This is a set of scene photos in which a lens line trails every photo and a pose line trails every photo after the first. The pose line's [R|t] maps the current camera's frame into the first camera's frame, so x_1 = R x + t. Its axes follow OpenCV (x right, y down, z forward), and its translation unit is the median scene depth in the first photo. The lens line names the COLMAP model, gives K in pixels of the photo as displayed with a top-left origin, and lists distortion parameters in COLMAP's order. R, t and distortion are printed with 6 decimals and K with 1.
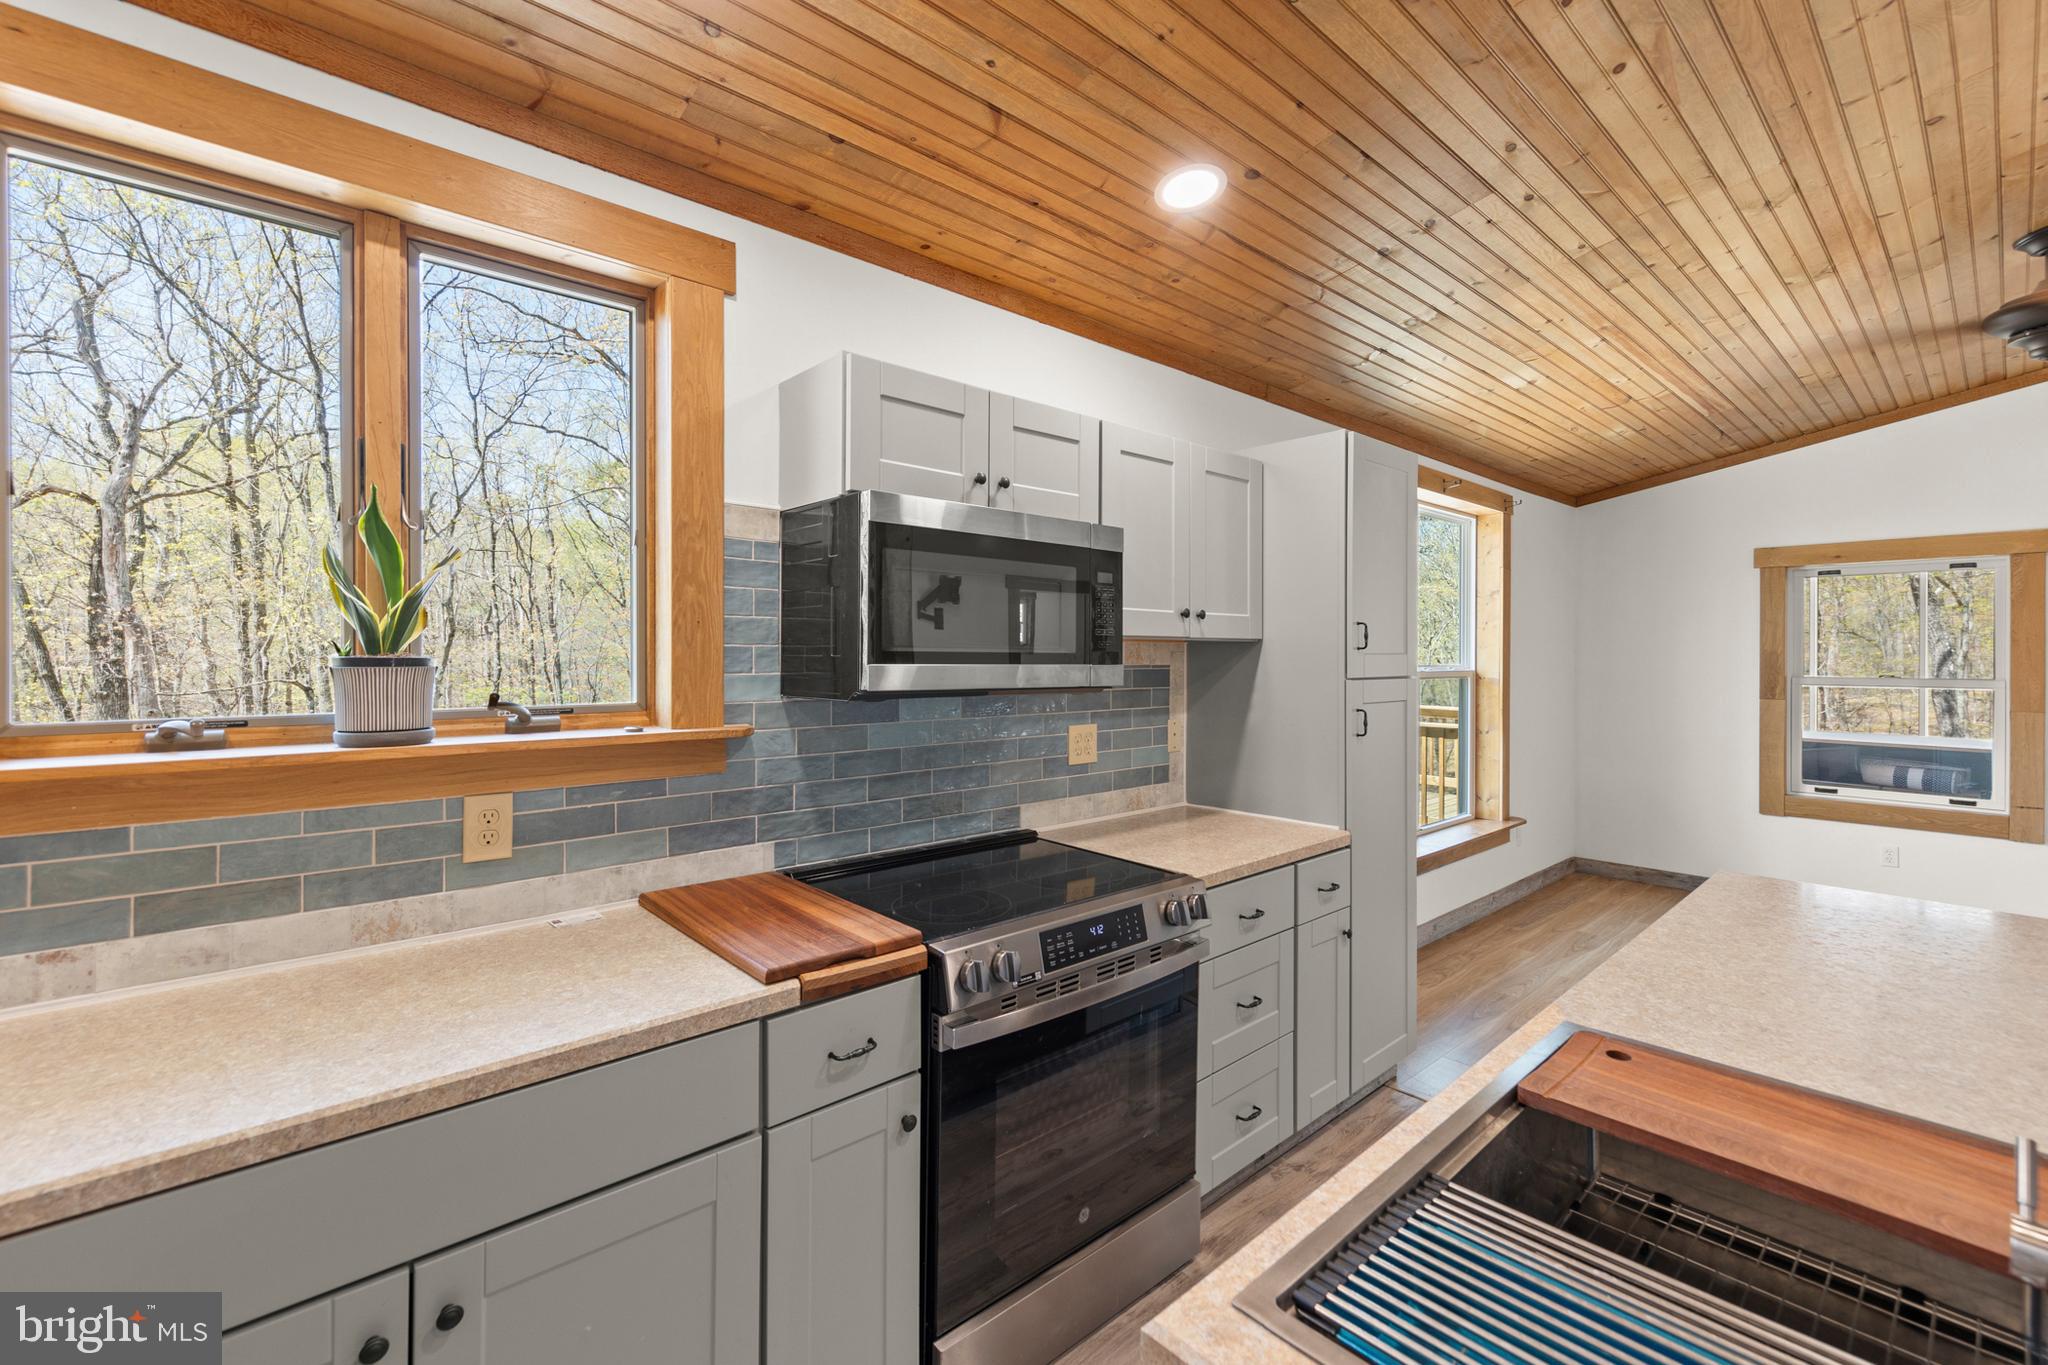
lens RADIAL K [[870.4, 0, 1042.9], [0, 870.4, 660.7], [0, 0, 1]] dist [0.007255, -0.001027]
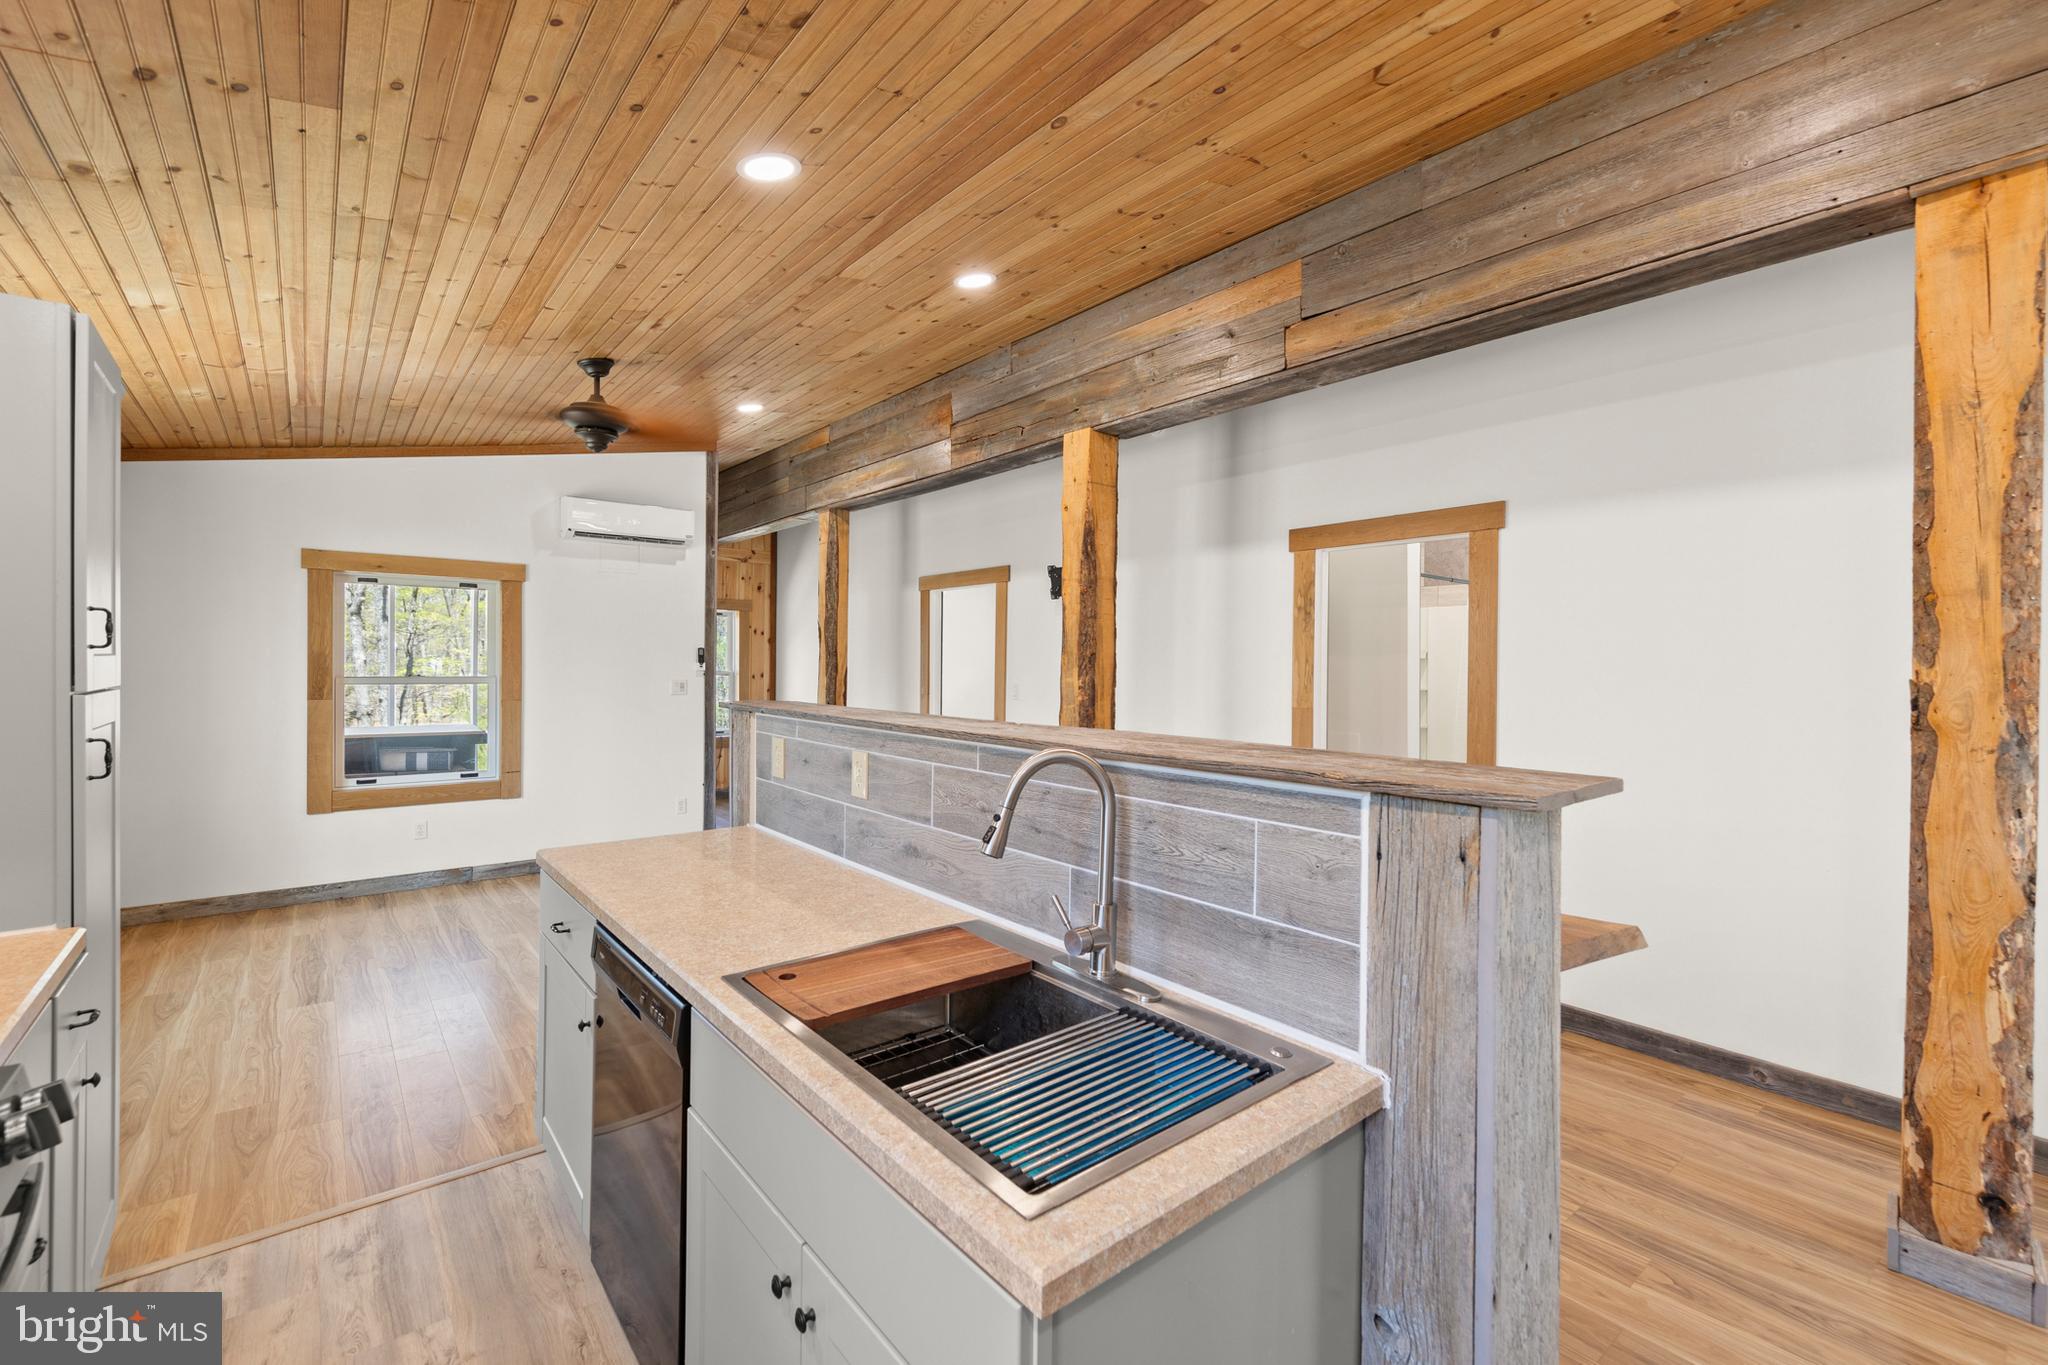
lens RADIAL K [[870.4, 0, 1024.2], [0, 870.4, 669.2], [0, 0, 1]] dist [0.007255, -0.001027]
pose [[0.047256, -0.007940, 0.998851, -0.293537], [-0.003928, 0.999959, 0.008134, -0.005747], [-0.998875, -0.004308, 0.047223, 0.290791]]
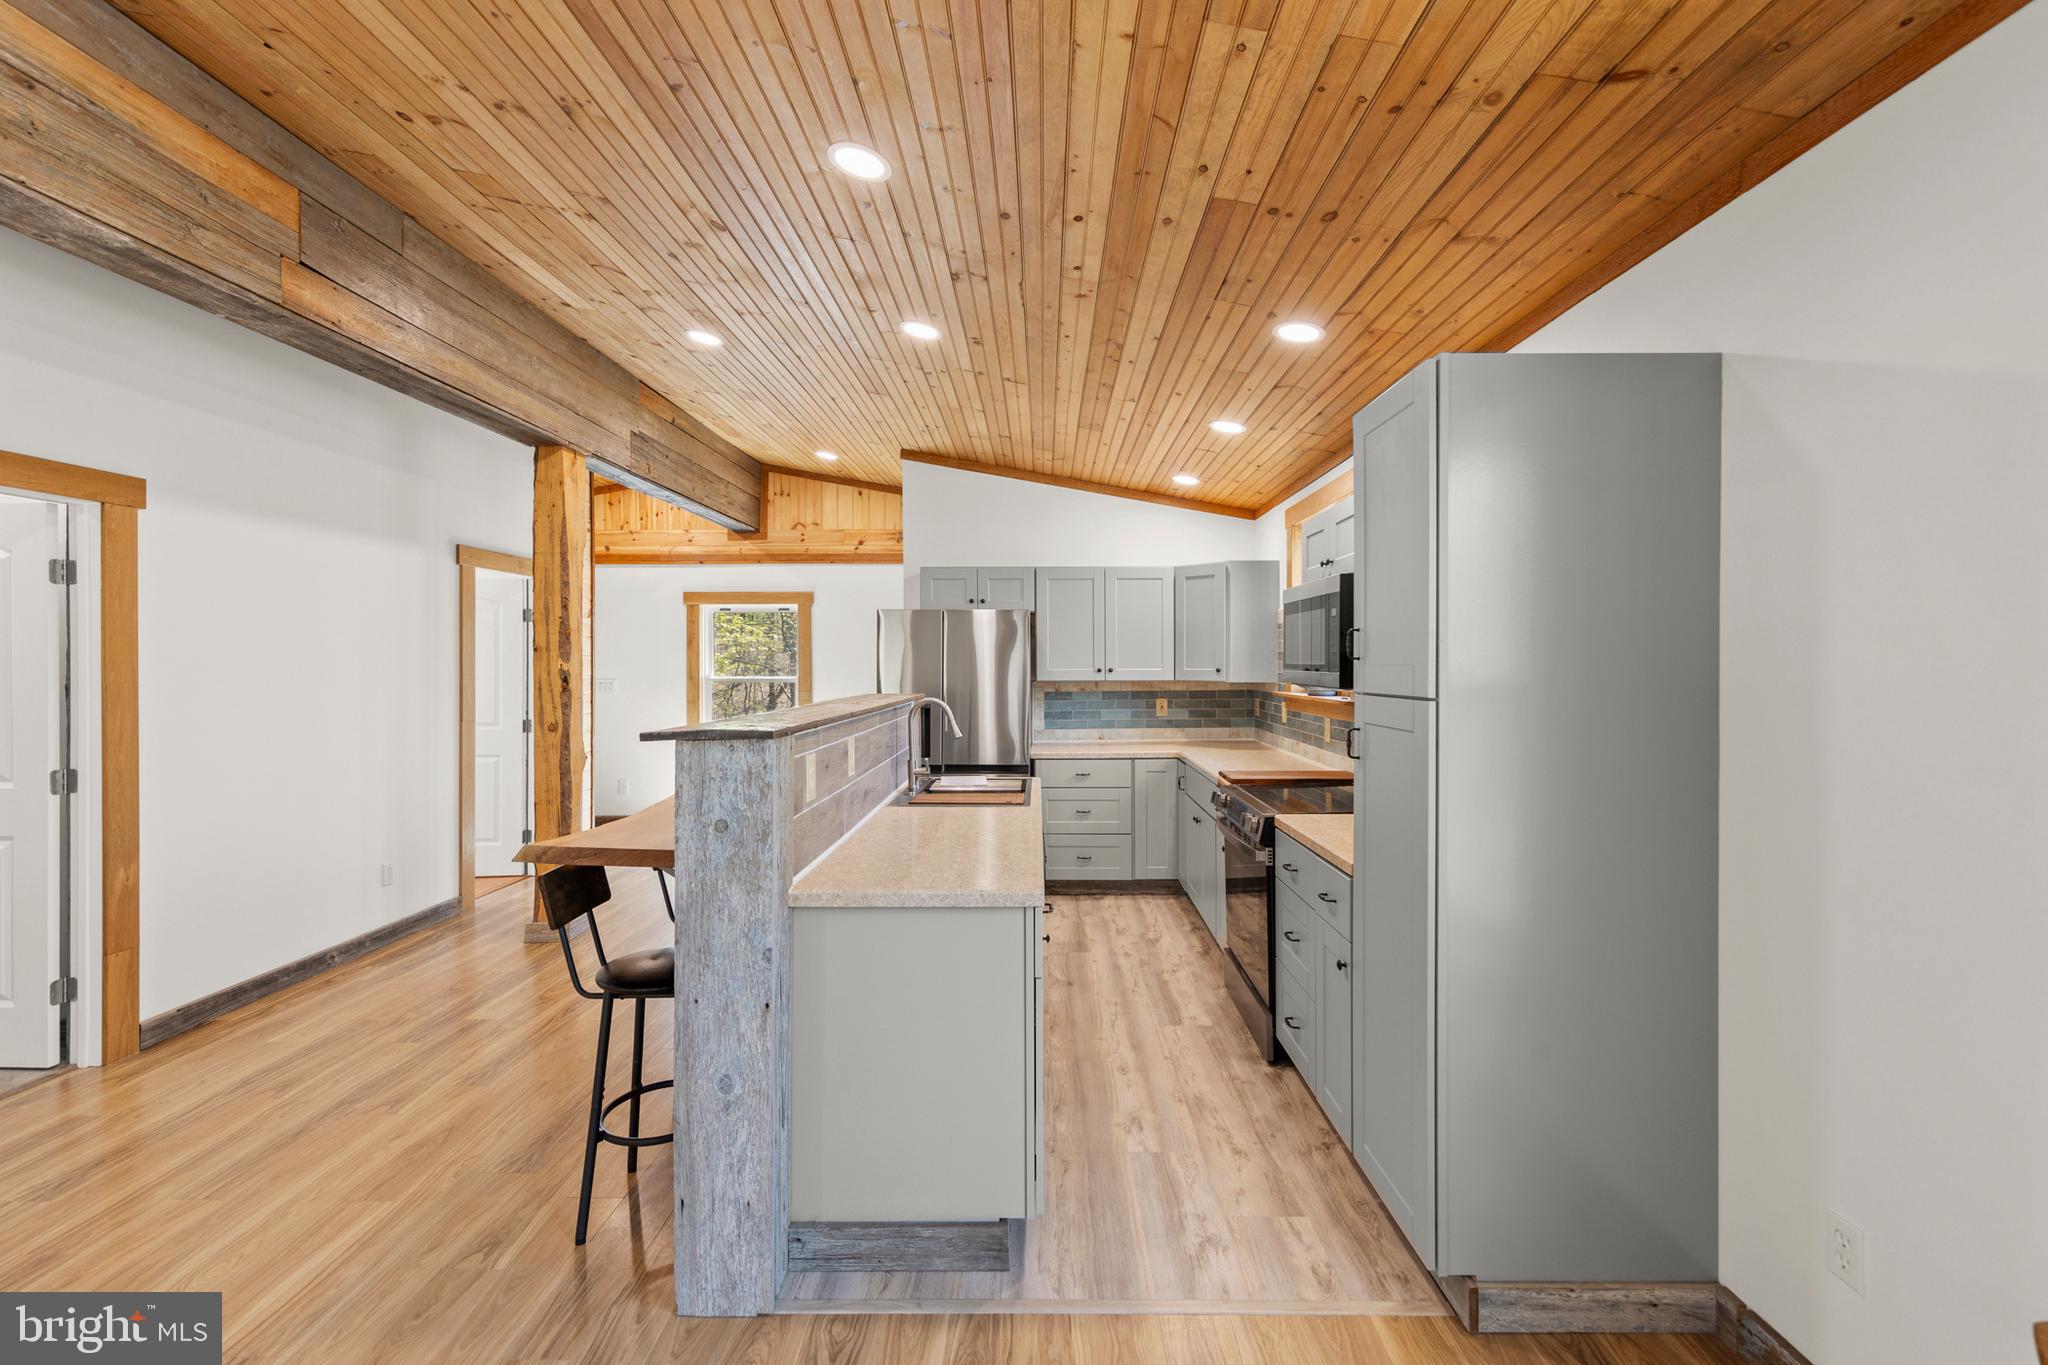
lens RADIAL K [[870.4, 0, 1032.2], [0, 870.4, 667.4], [0, 0, 1]] dist [0.007255, -0.001027]
pose [[-0.677988, 0.002413, -0.735069, 1.350741], [-0.004100, 0.999967, 0.007065, -0.011087], [0.735061, 0.007804, -0.677956, 1.491075]]
